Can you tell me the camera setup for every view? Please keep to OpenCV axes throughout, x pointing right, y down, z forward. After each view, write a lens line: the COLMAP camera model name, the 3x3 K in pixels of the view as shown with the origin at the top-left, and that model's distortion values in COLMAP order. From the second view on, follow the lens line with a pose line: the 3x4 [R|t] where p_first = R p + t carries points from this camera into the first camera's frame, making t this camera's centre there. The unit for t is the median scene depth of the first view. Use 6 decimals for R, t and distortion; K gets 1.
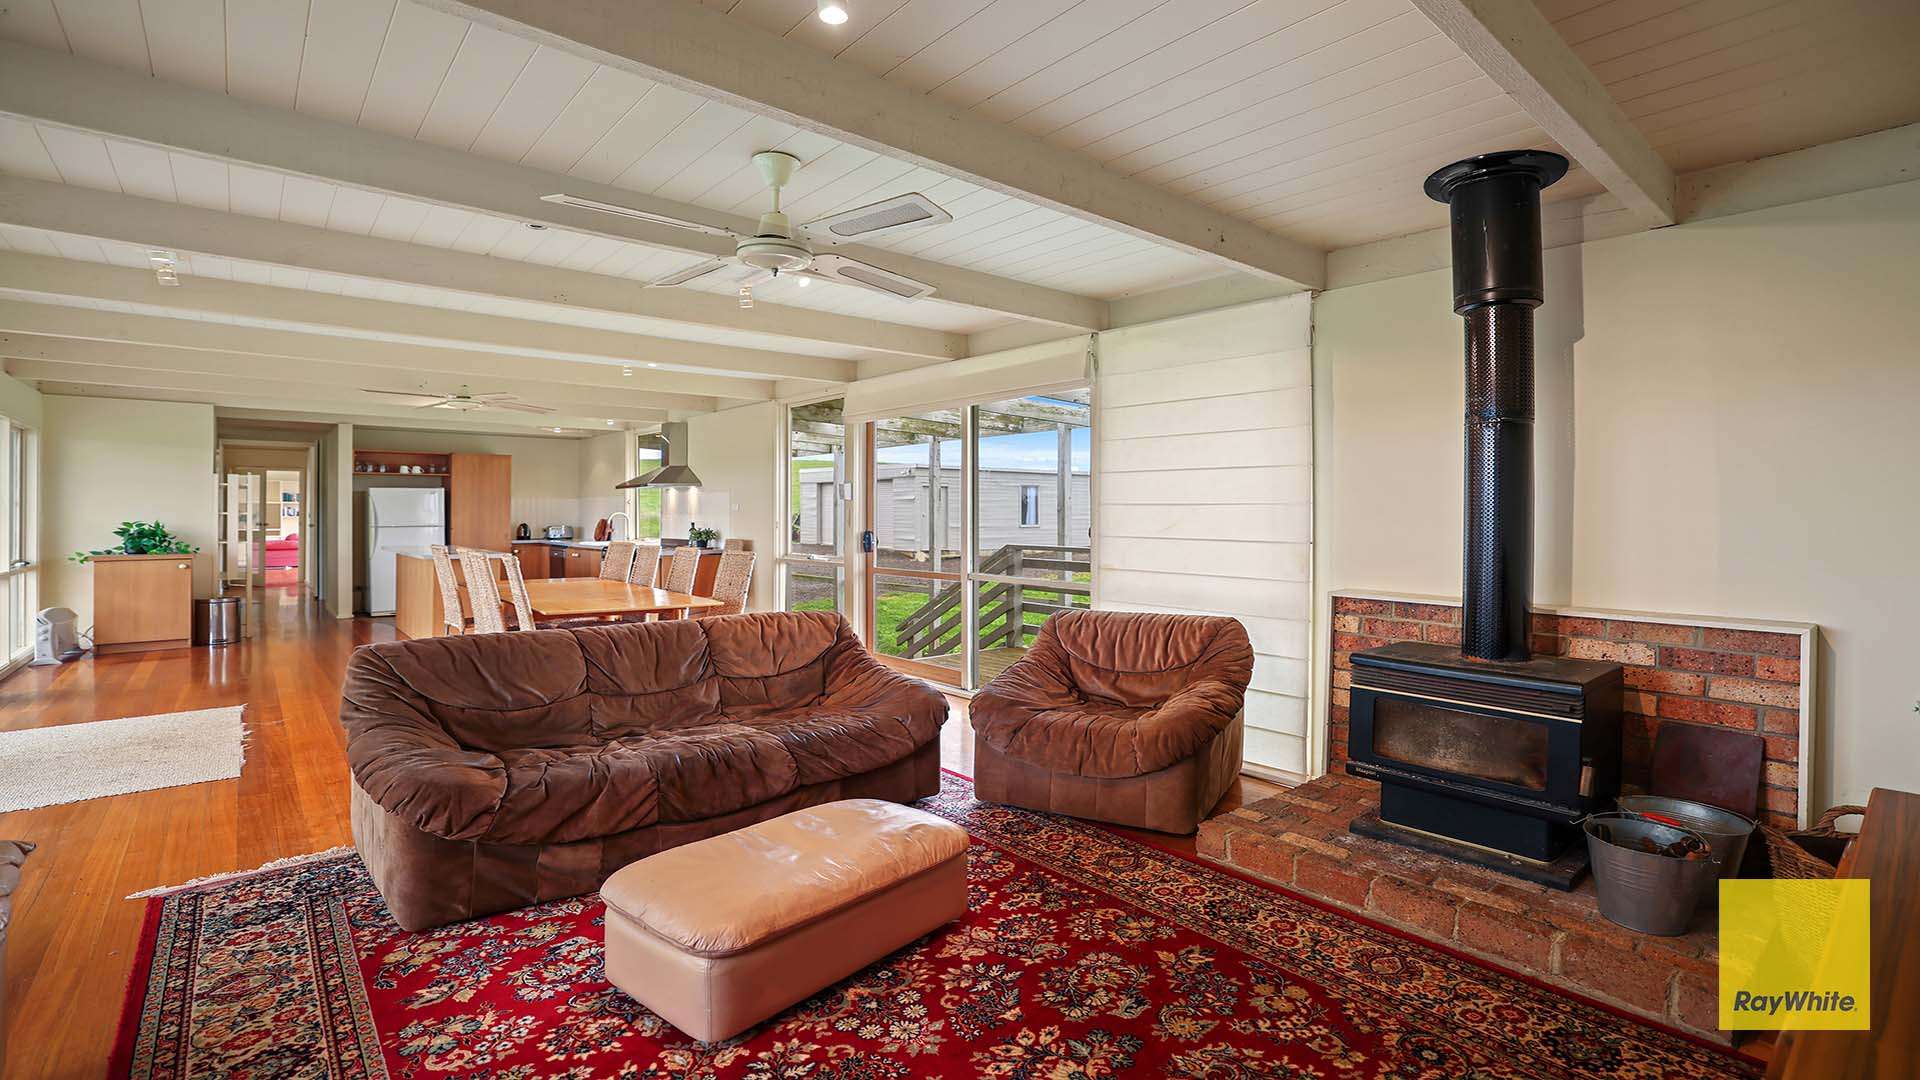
lens RADIAL K [[850.8, 0, 969.0], [0, 850.8, 519.5], [0, 0, 1]] dist [-0.016028, 0.000208]
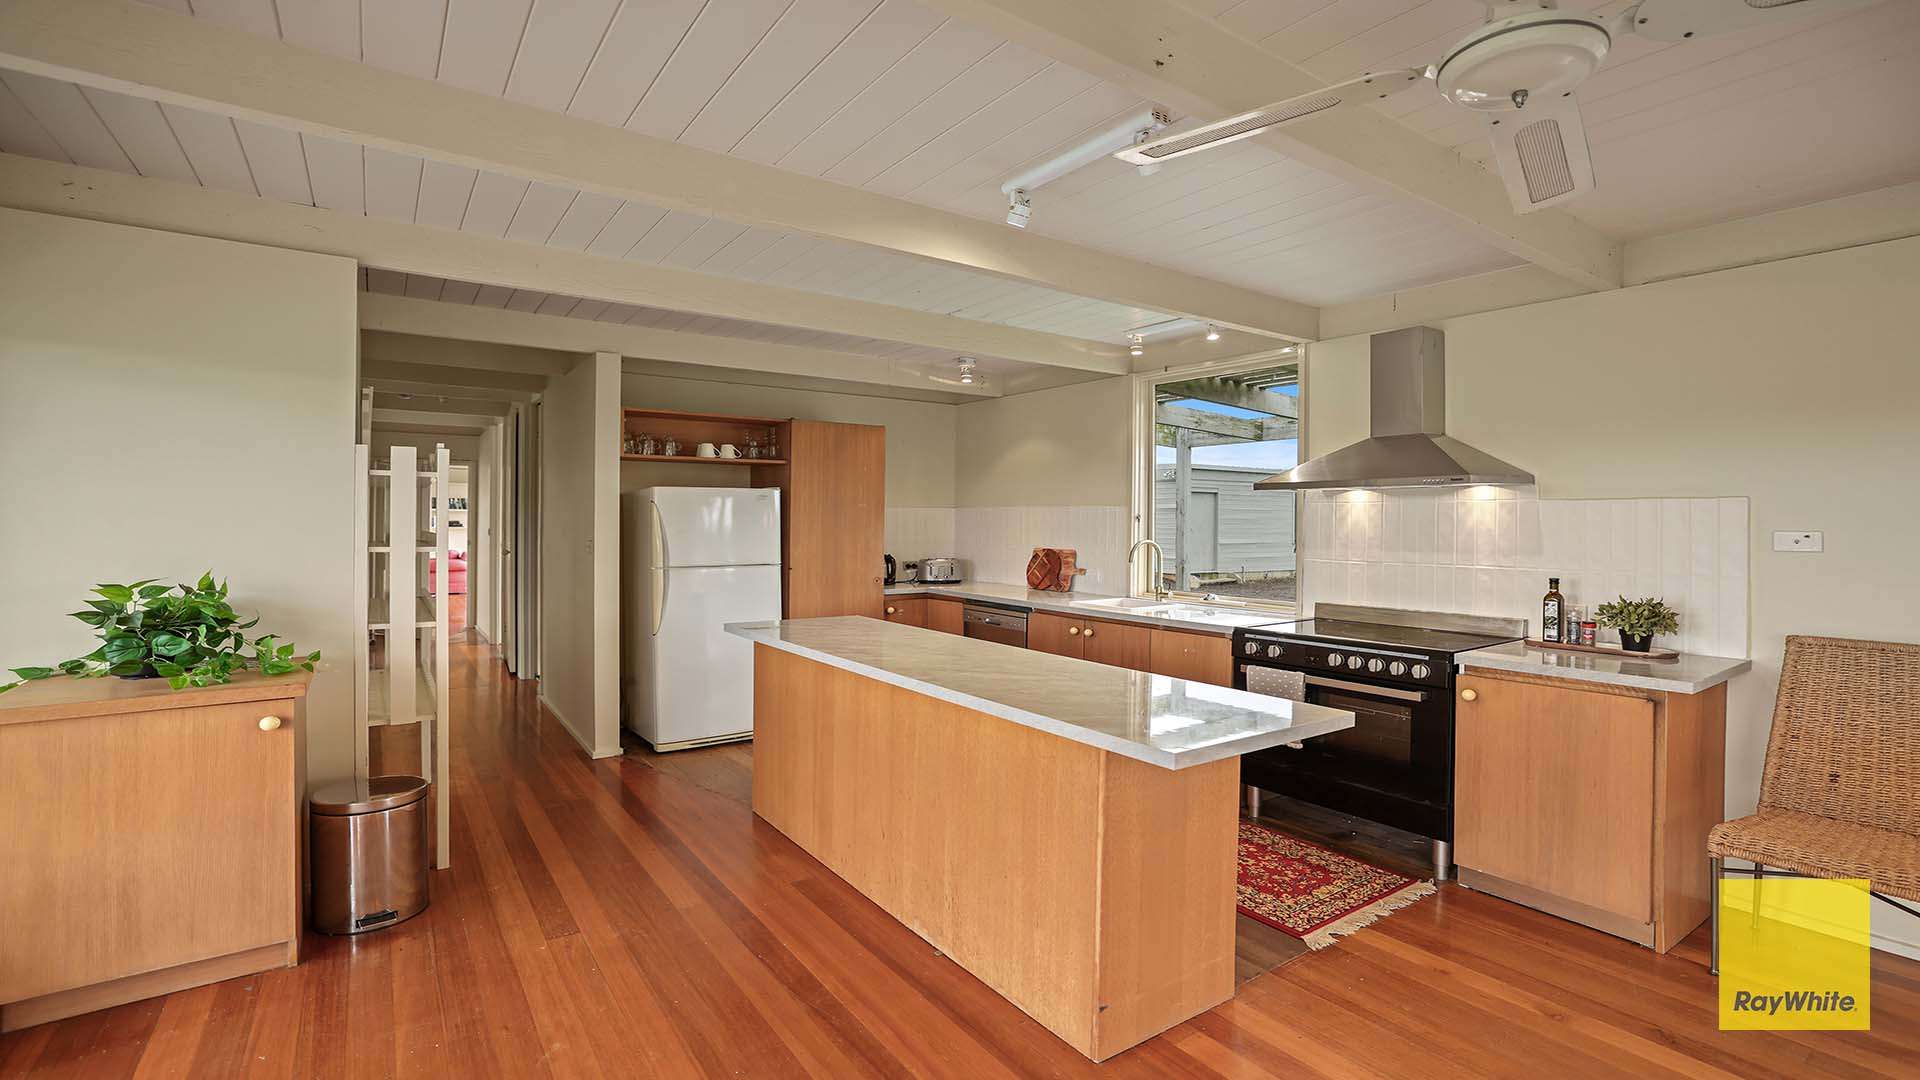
lens RADIAL K [[850.8, 0, 954.2], [0, 850.8, 536.6], [0, 0, 1]] dist [-0.016028, 0.000208]
pose [[0.994085, 0.008467, -0.108270, -0.482755], [-0.007285, 0.999910, 0.011308, -0.015568], [0.108356, -0.010453, 0.994057, 0.532080]]
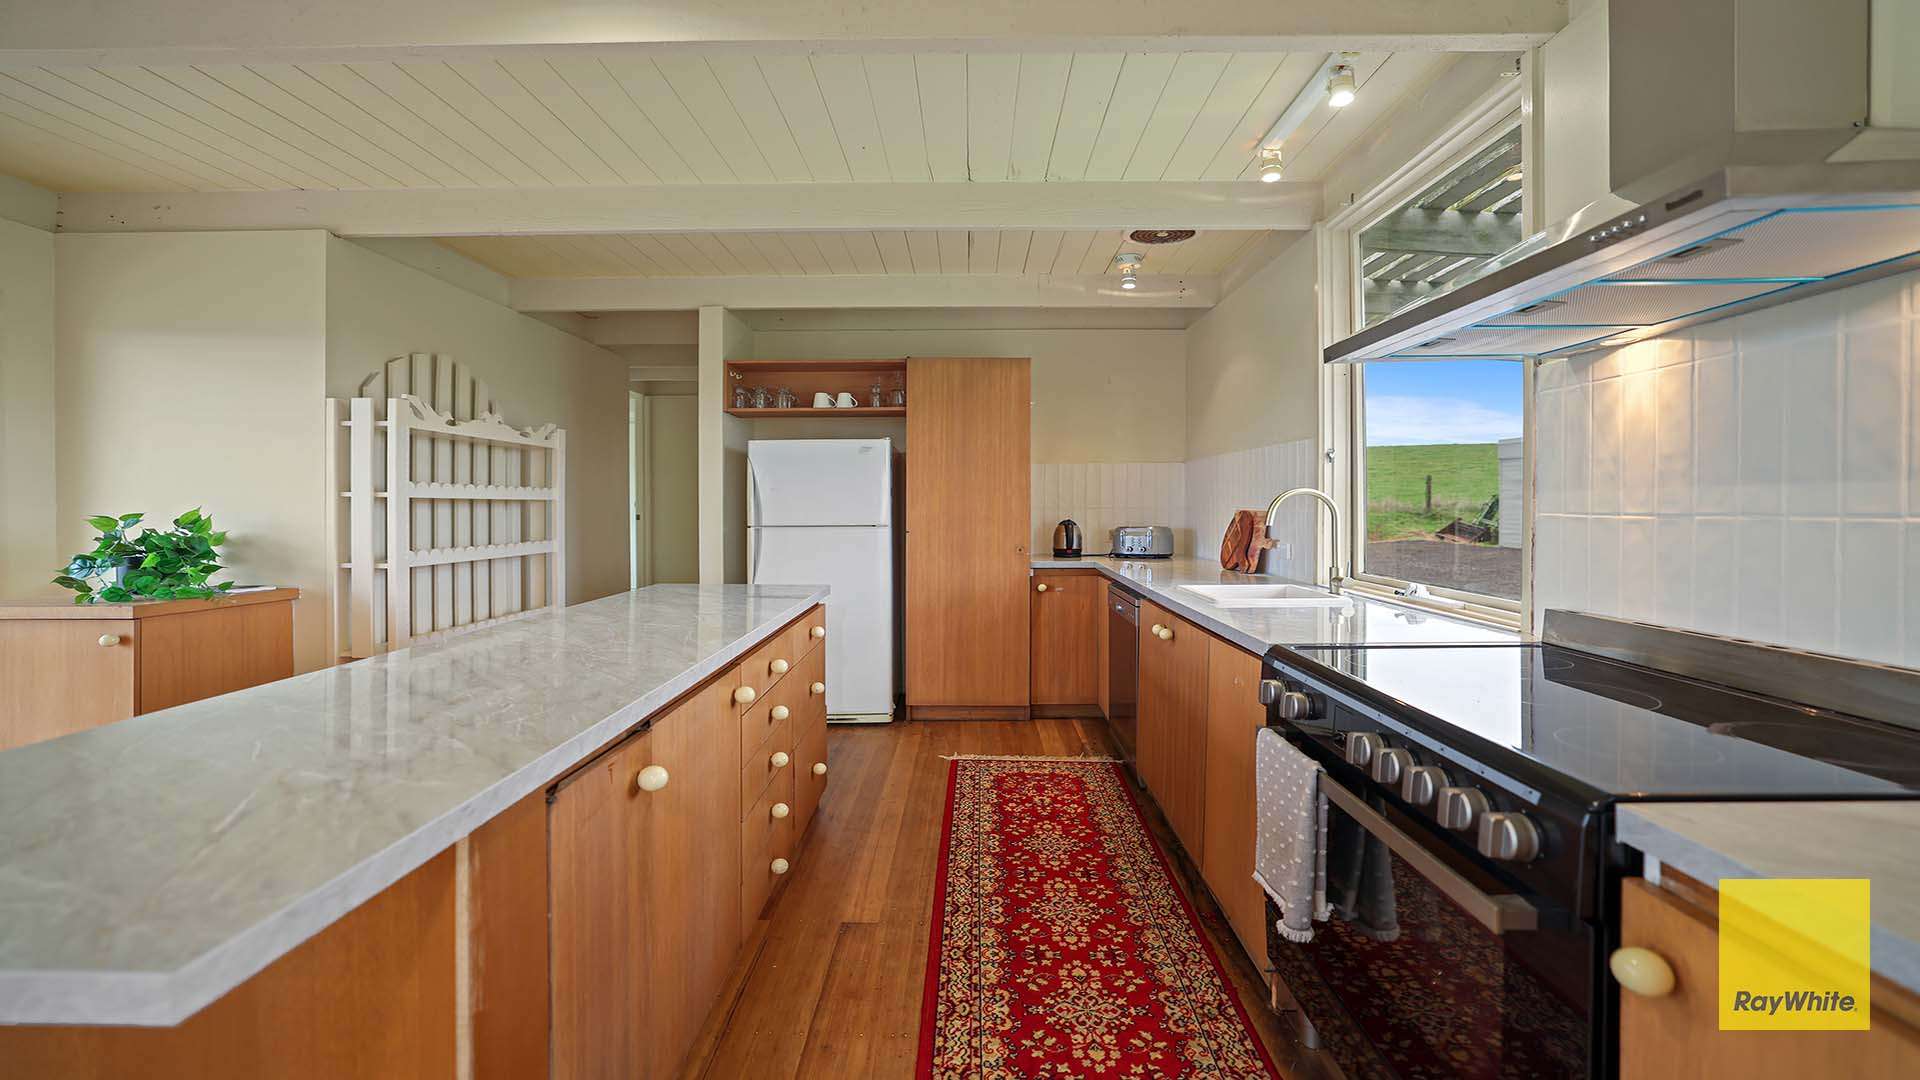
lens RADIAL K [[800.9, 0, 961.6], [0, 800.9, 500.2], [0, 0, 1]] dist [-0.002703, 0.000227]
pose [[0.741694, -0.001805, -0.670736, -0.328786], [-0.007297, 0.999915, -0.010759, -0.000884], [0.670699, 0.012874, 0.741618, 0.749963]]
